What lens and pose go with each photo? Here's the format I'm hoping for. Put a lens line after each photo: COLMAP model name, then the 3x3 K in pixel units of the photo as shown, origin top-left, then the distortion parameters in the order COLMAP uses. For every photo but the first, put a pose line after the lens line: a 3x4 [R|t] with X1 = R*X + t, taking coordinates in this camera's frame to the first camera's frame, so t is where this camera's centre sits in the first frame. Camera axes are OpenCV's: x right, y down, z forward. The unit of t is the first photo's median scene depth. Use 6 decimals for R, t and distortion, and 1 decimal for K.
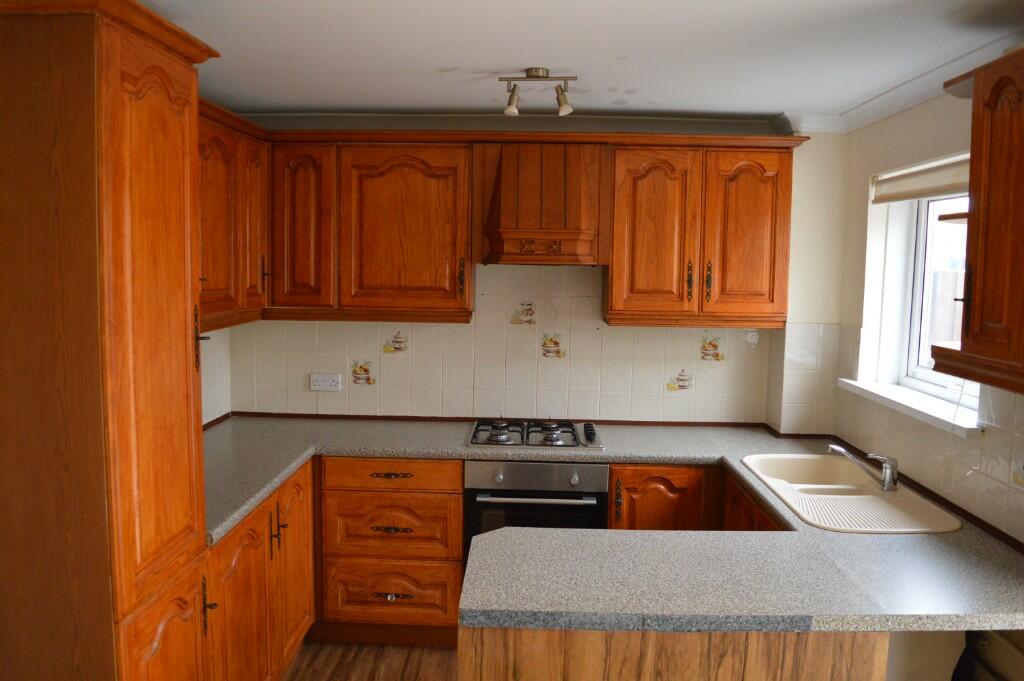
lens RADIAL K [[820.5, 0, 512.0], [0, 820.5, 340.5], [0, 0, 1]] dist [-0.090730, 0.017817]
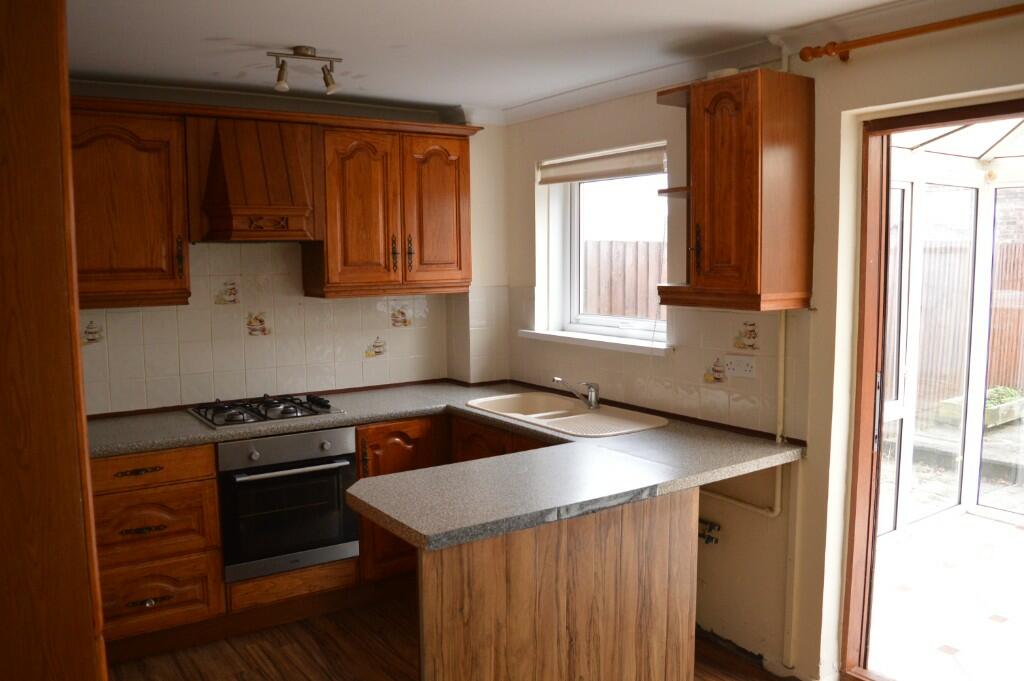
lens RADIAL K [[820.5, 0, 512.0], [0, 820.5, 340.5], [0, 0, 1]] dist [-0.090730, 0.017817]
pose [[0.811711, -0.085096, 0.577827, -0.312333], [0.079747, 0.996211, 0.034686, 0.019230], [-0.578589, 0.017925, 0.815422, 0.011905]]
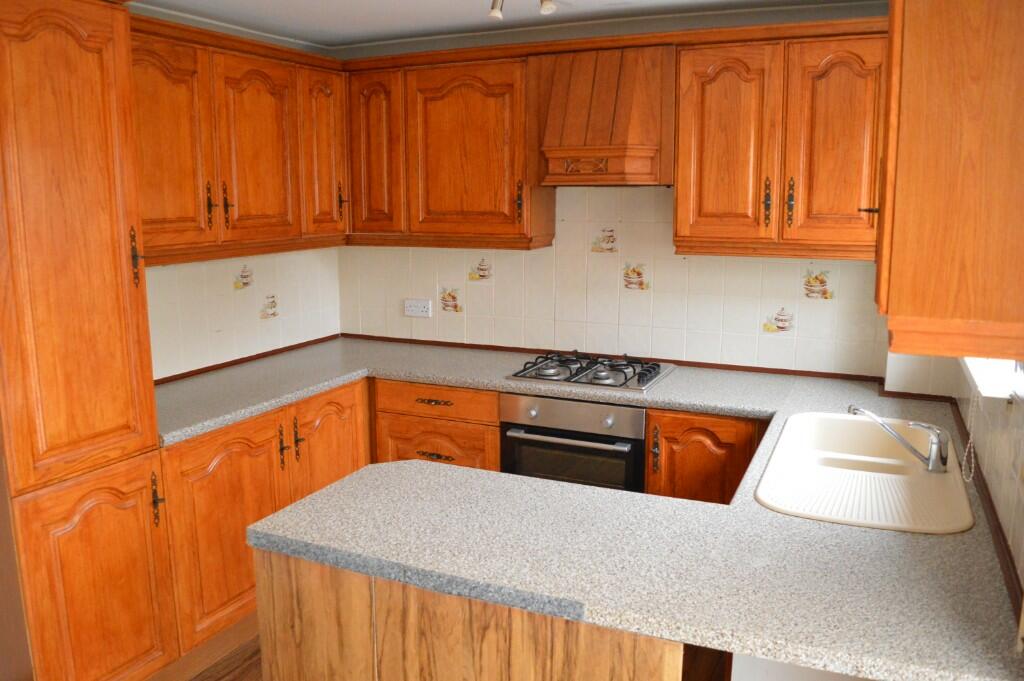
lens RADIAL K [[820.5, 0, 512.0], [0, 820.5, 340.5], [0, 0, 1]] dist [-0.090730, 0.017817]
pose [[0.917121, 0.050700, -0.395371, 0.326161], [-0.020197, 0.996515, 0.080938, 0.007267], [0.398097, -0.066244, 0.914948, 0.125523]]
